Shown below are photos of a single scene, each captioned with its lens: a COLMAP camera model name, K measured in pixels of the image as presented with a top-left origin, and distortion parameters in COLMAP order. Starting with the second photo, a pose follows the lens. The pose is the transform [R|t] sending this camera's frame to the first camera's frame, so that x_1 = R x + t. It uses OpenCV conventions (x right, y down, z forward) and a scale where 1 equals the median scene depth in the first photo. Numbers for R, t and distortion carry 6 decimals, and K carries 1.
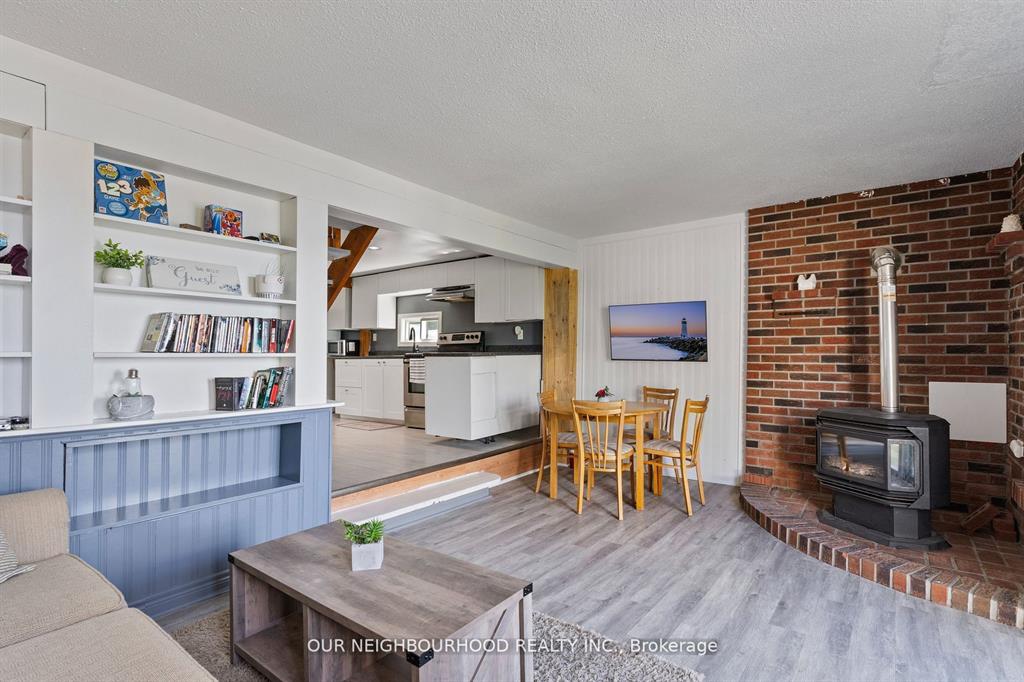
lens RADIAL K [[490.7, 0, 531.4], [0, 490.7, 349.0], [0, 0, 1]] dist [0.000746, 0.001944]
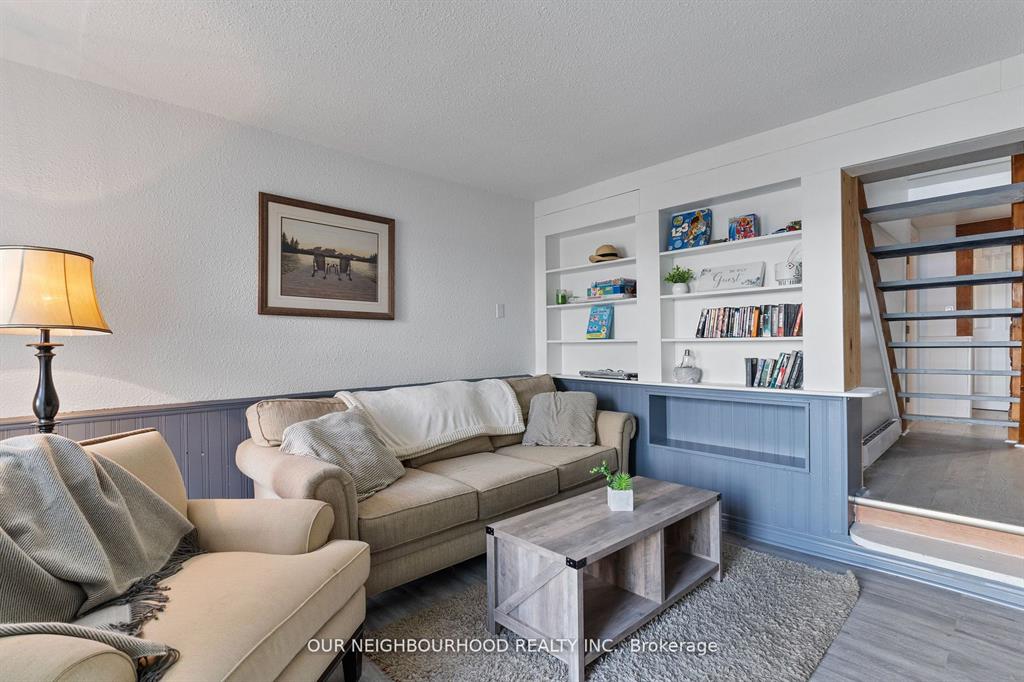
lens RADIAL K [[490.7, 0, 514.0], [0, 490.7, 340.6], [0, 0, 1]] dist [0.000746, 0.001944]
pose [[-0.176511, 0.000582, -0.984298, 0.670742], [0.024877, 0.999683, -0.003870, 0.006268], [0.983984, -0.025170, -0.176470, 0.680544]]
